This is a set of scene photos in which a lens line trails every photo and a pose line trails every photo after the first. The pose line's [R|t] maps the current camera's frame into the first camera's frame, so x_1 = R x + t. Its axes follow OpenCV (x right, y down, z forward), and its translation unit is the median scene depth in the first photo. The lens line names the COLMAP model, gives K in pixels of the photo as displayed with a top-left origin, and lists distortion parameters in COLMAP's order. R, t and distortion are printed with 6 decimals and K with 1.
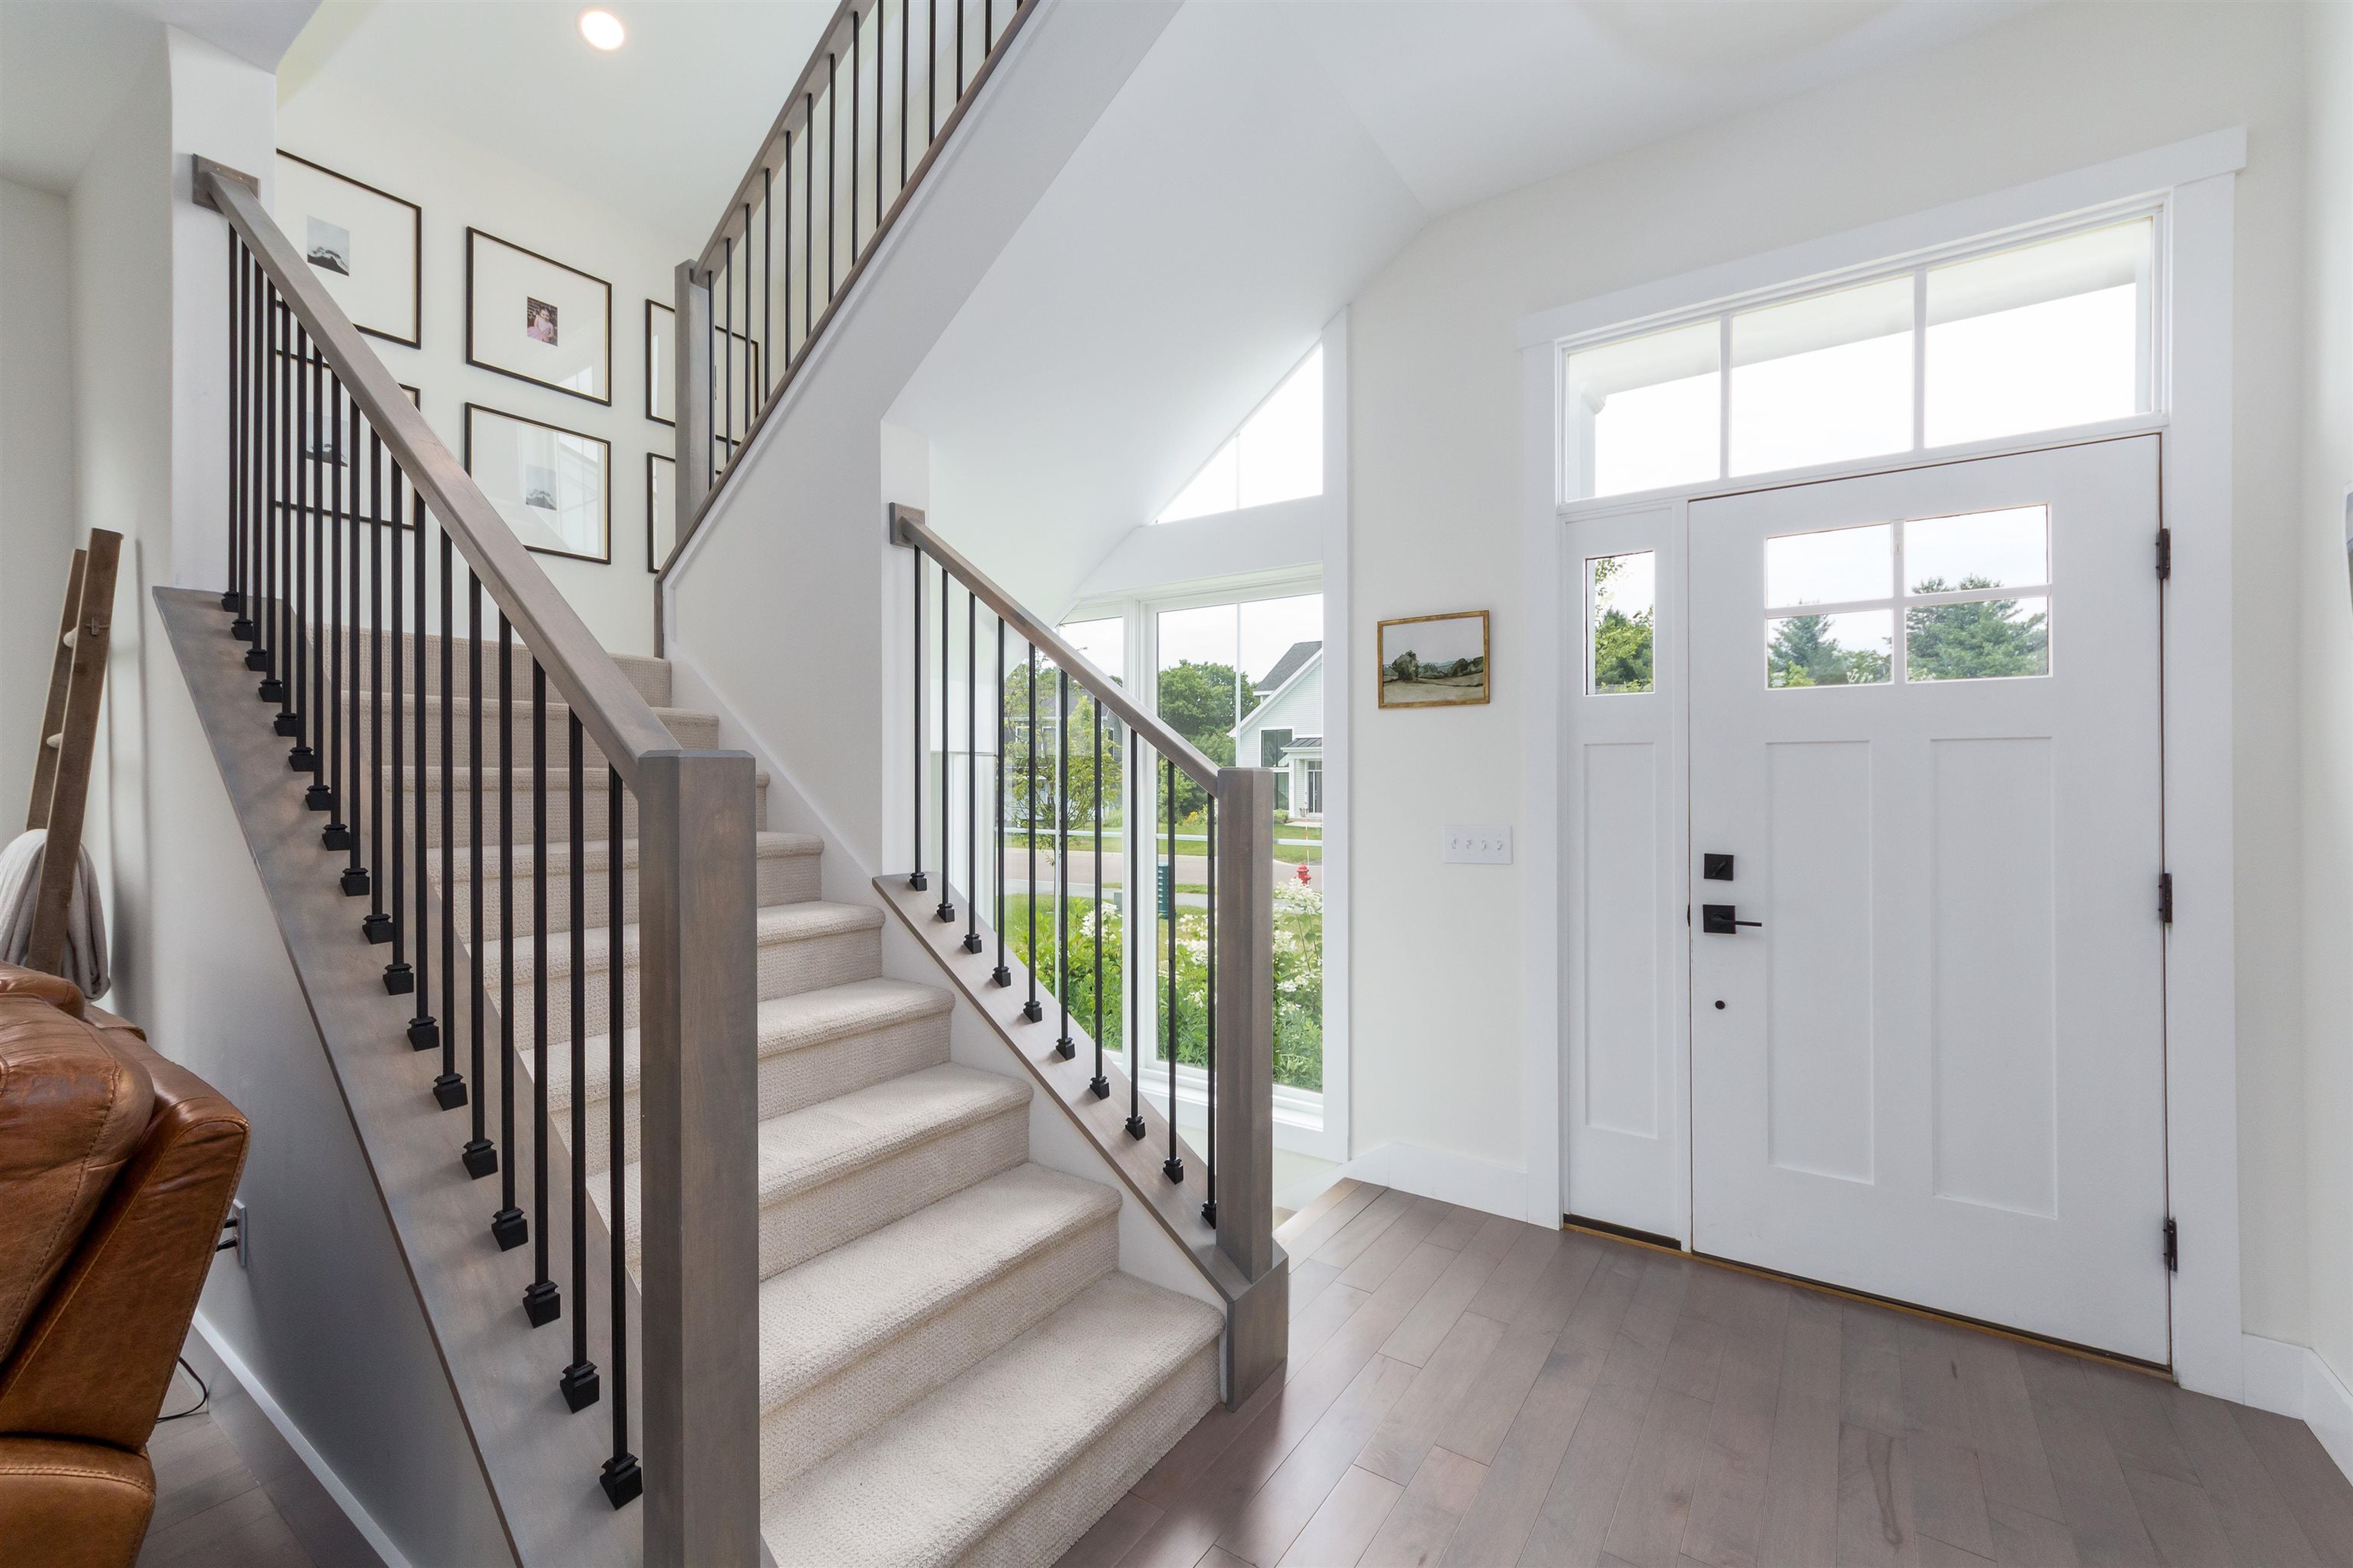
lens RADIAL K [[965.4, 0, 1176.5], [0, 965.4, 784.0], [0, 0, 1]] dist [-0.002135, -0.000132]
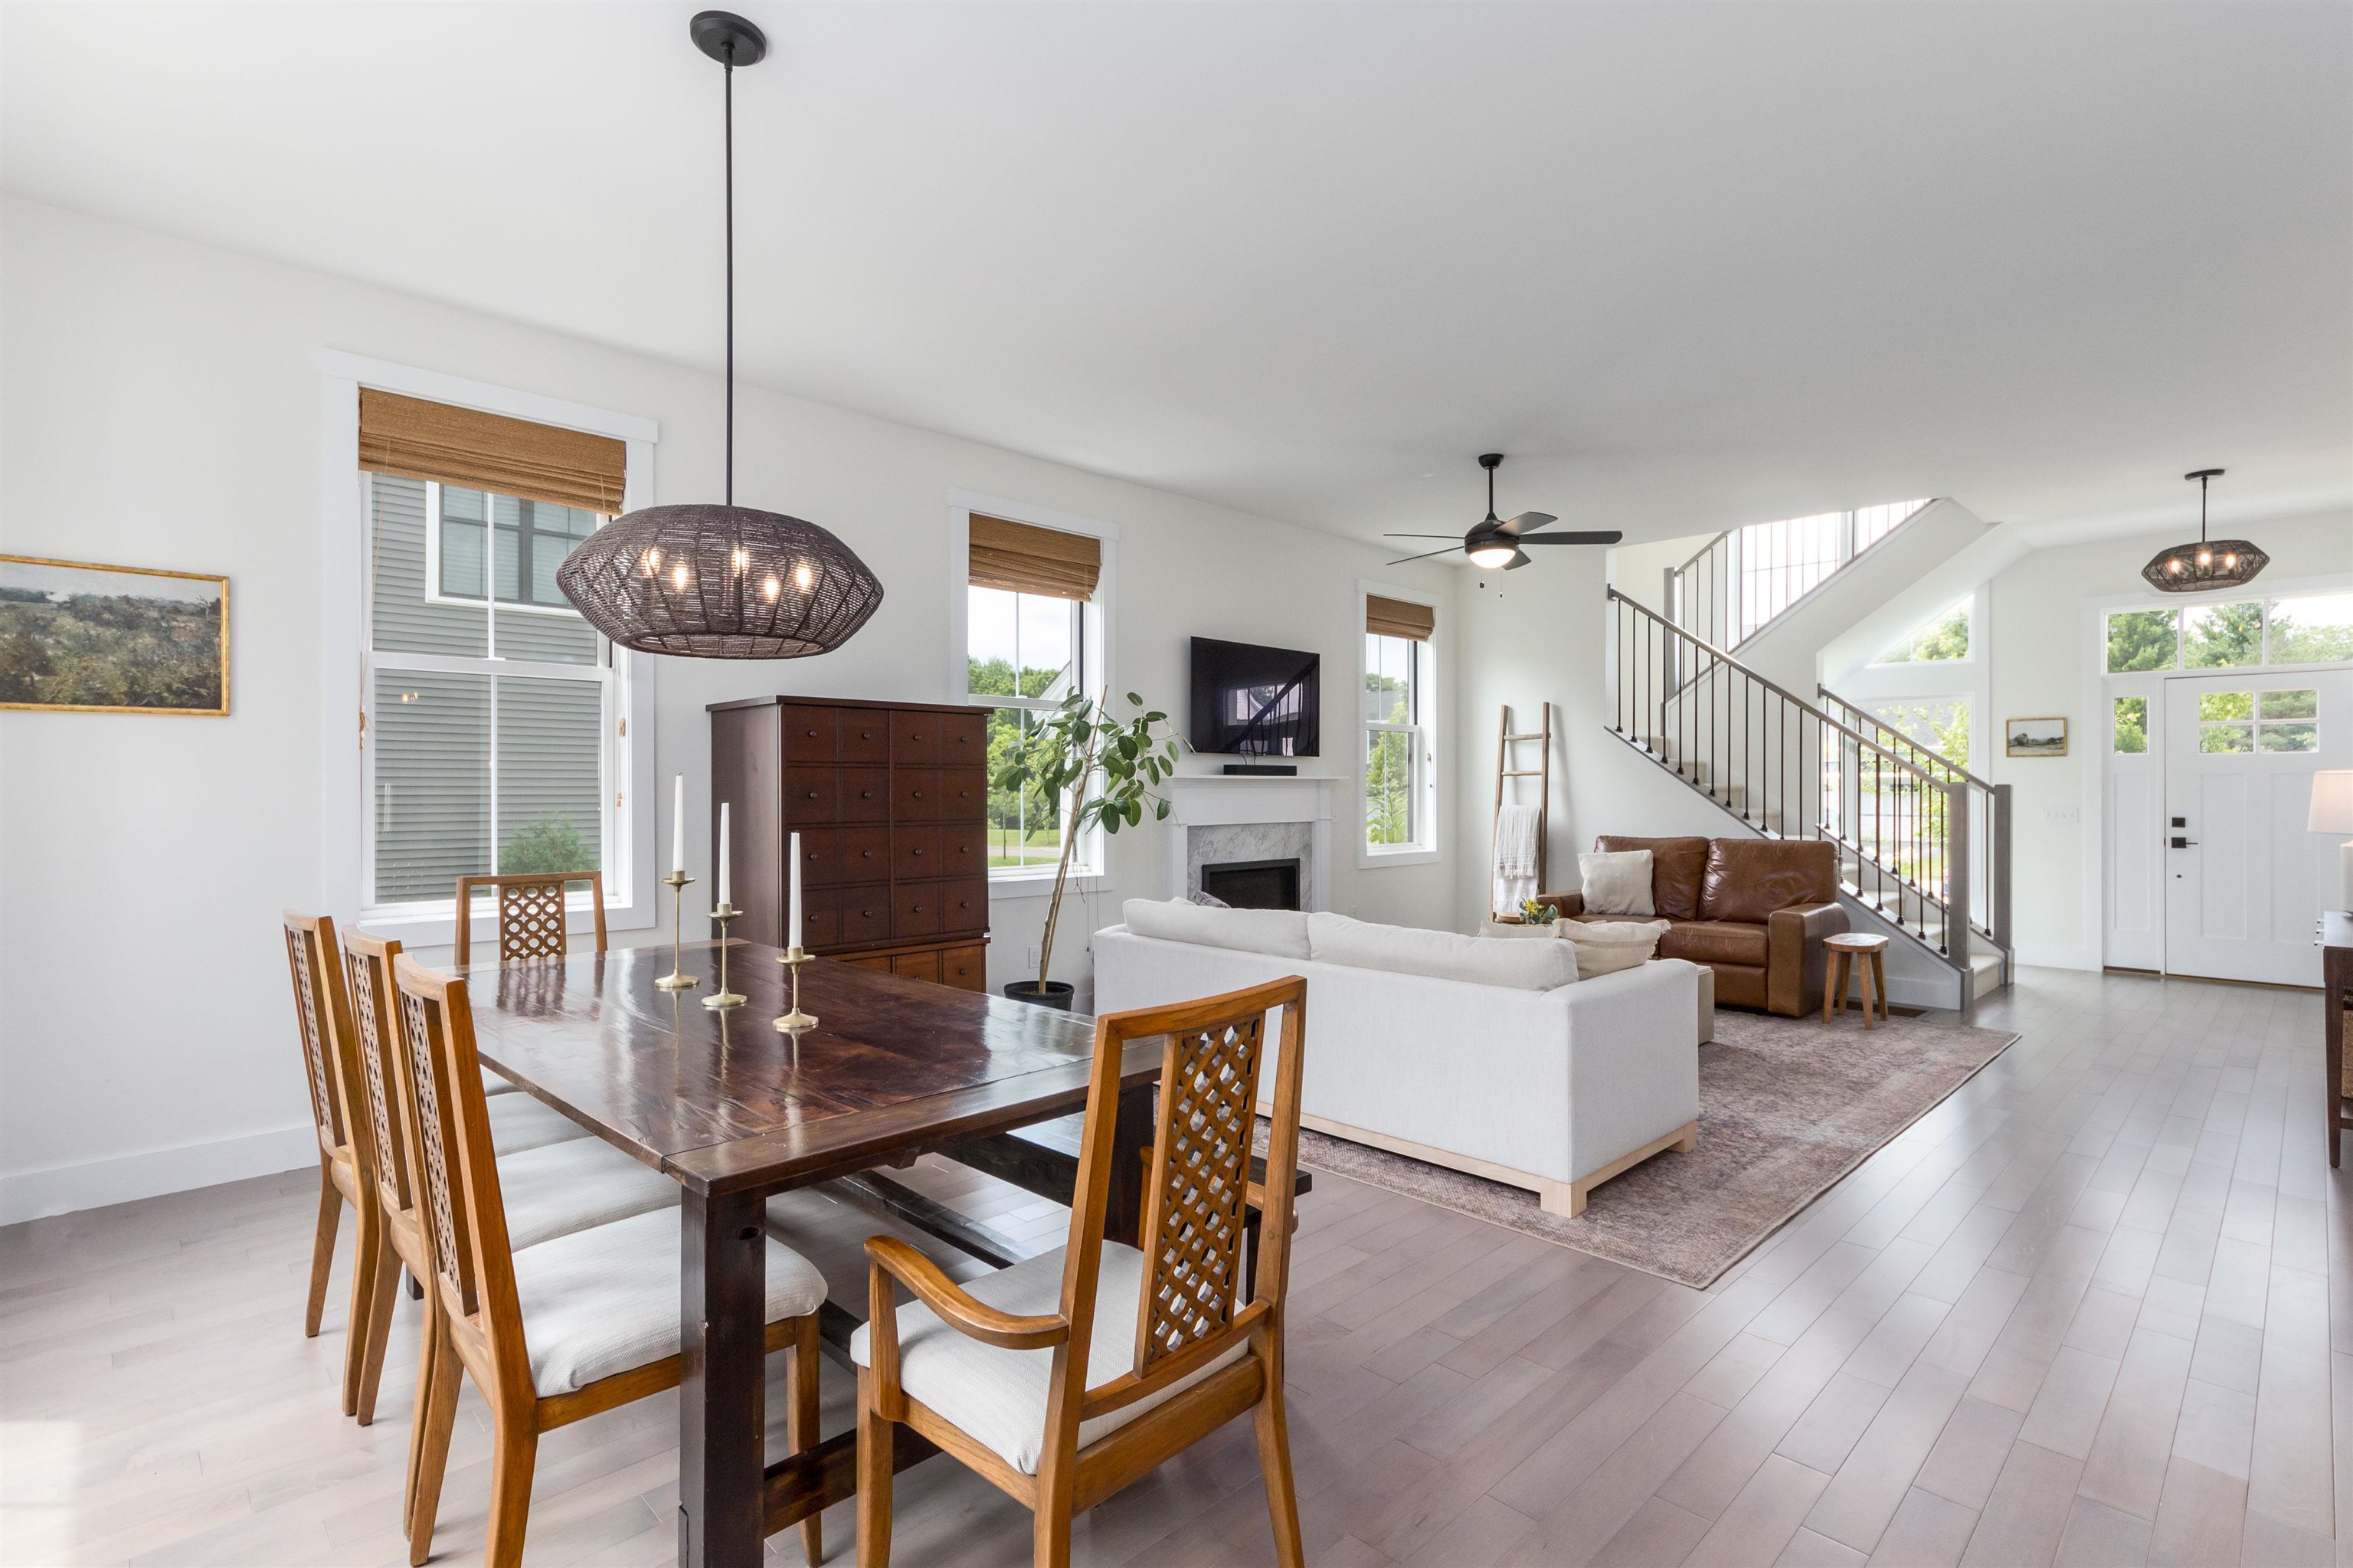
lens RADIAL K [[1138.8, 0, 1176.5], [0, 1138.8, 784.0], [0, 0, 1]] dist [0.003962, 0.001065]
pose [[0.984237, 0.002970, -0.176829, -1.350587], [-0.003458, 0.999991, -0.002451, 0.000440], [0.176820, 0.003023, 0.984238, -2.183582]]
